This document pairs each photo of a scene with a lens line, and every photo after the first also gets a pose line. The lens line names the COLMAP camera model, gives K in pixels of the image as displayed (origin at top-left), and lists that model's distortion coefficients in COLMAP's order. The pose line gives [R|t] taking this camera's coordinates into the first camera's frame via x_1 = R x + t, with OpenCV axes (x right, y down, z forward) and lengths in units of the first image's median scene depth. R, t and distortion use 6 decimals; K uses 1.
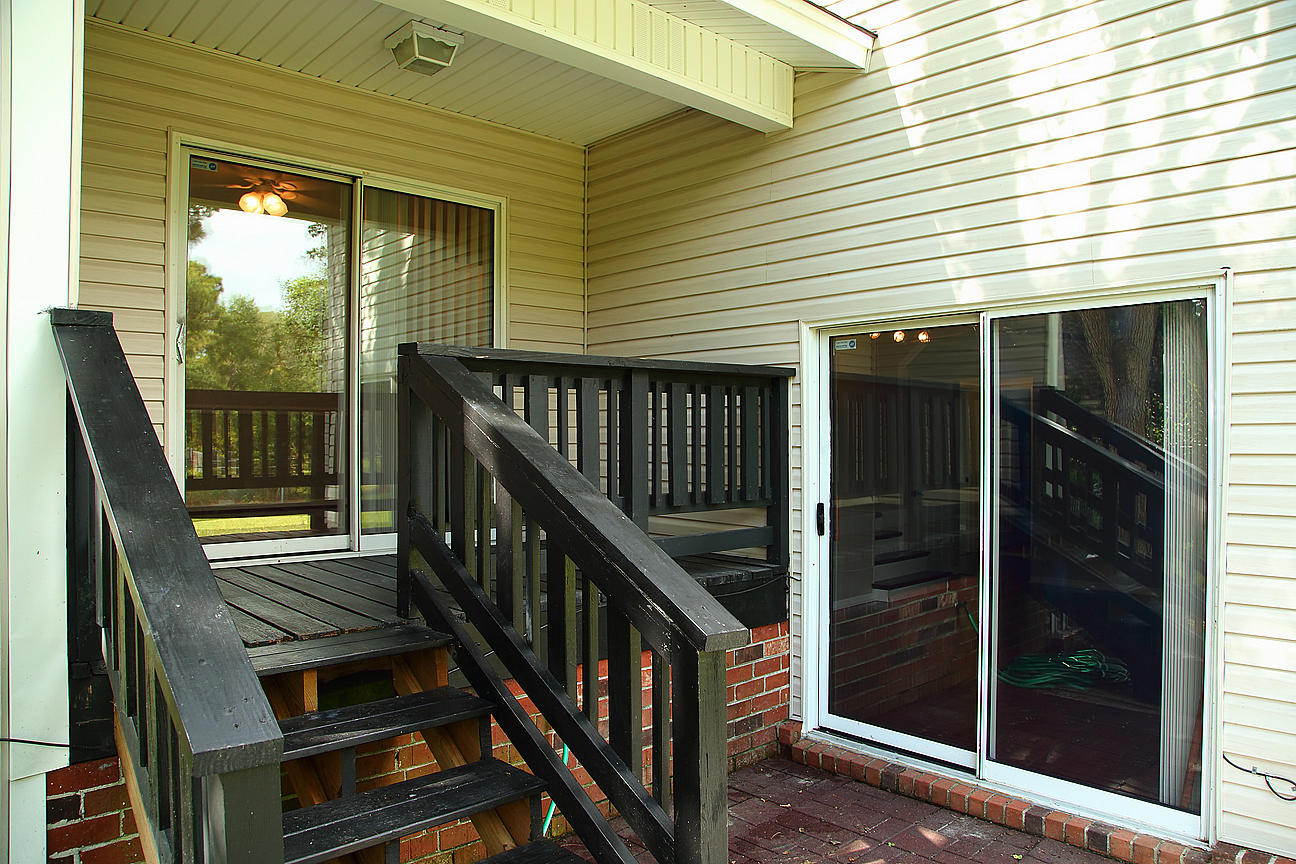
lens RADIAL K [[898.0, 0, 649.0], [0, 898.0, 434.2], [0, 0, 1]] dist [-0.123245, 0.072502]
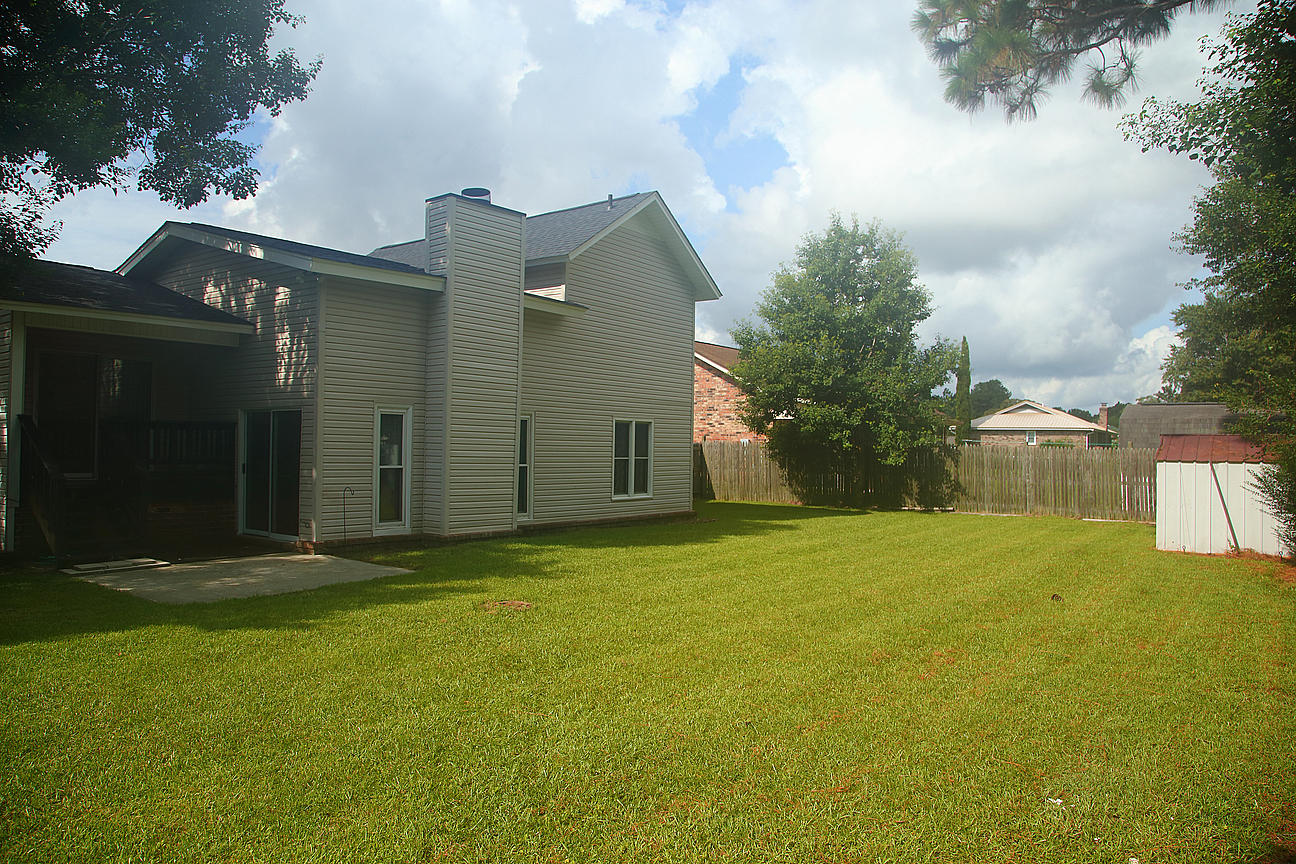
lens RADIAL K [[898.0, 0, 656.1], [0, 898.0, 431.2], [0, 0, 1]] dist [-0.123245, 0.072502]
pose [[0.980242, 0.017848, 0.196994, 1.071905], [-0.014820, 0.999748, -0.016837, -0.009517], [-0.197245, 0.013585, 0.980260, -2.530733]]
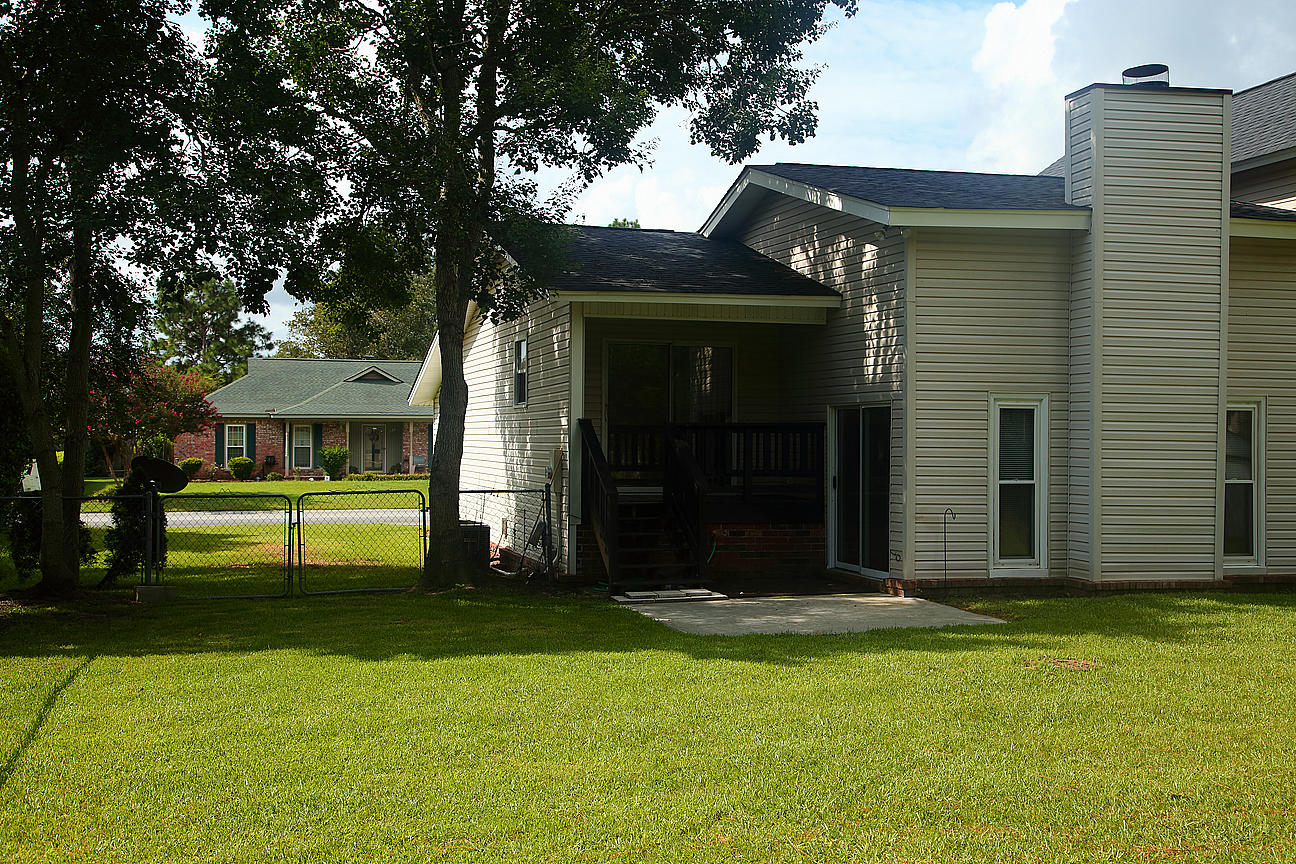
lens RADIAL K [[1539.4, 0, 644.9], [0, 1539.4, 432.2], [0, 0, 1]] dist [0.083805, 0.000000]
pose [[0.893826, 0.004282, -0.448393, 1.712286], [-0.006059, 0.999978, -0.002527, -0.033701], [0.448372, 0.004975, 0.893833, -3.217430]]
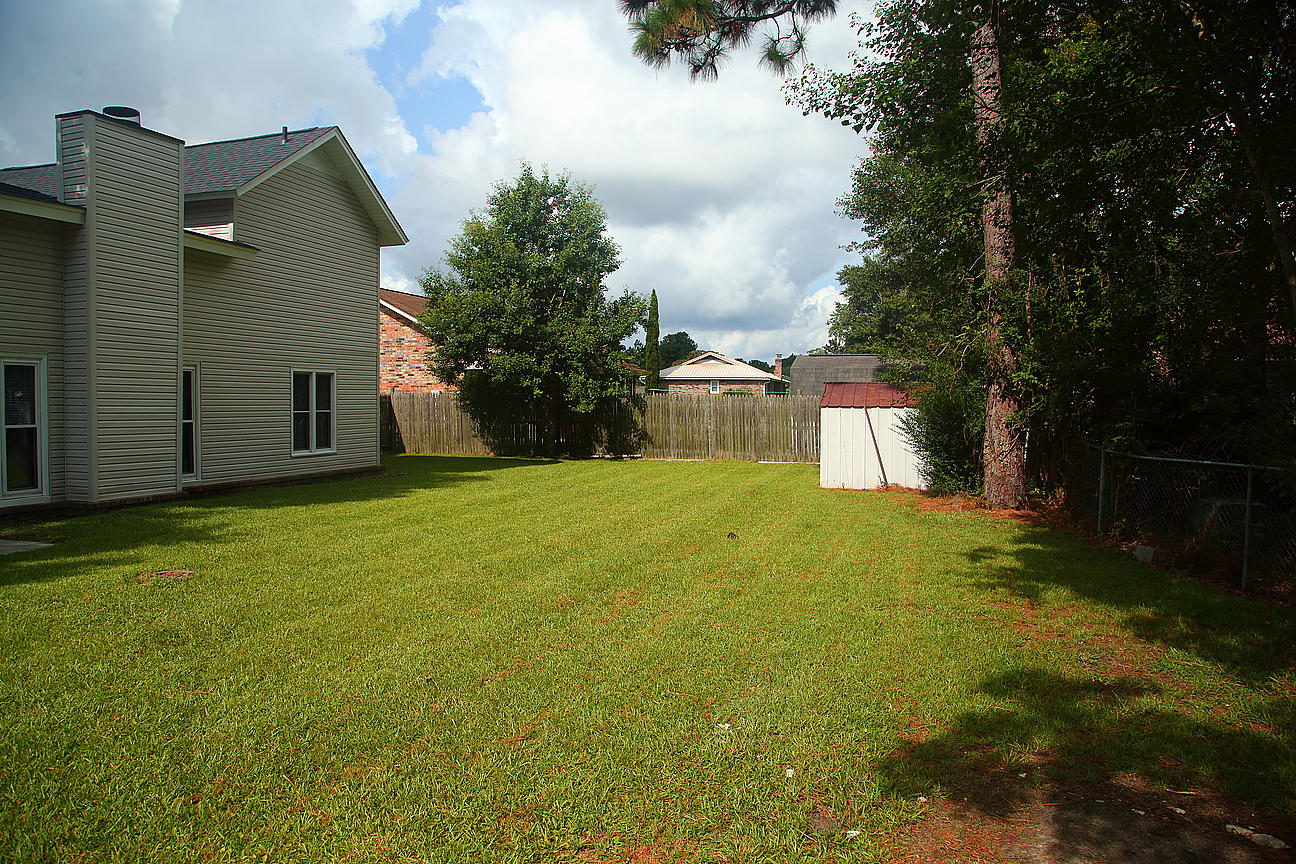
lens RADIAL K [[898.0, 0, 660.9], [0, 898.0, 433.0], [0, 0, 1]] dist [-0.123245, 0.072502]
pose [[0.857708, -0.015551, 0.513901, 1.107754], [-0.003861, 0.999319, 0.036684, -0.005688], [-0.514122, -0.033449, 0.857065, -2.519168]]
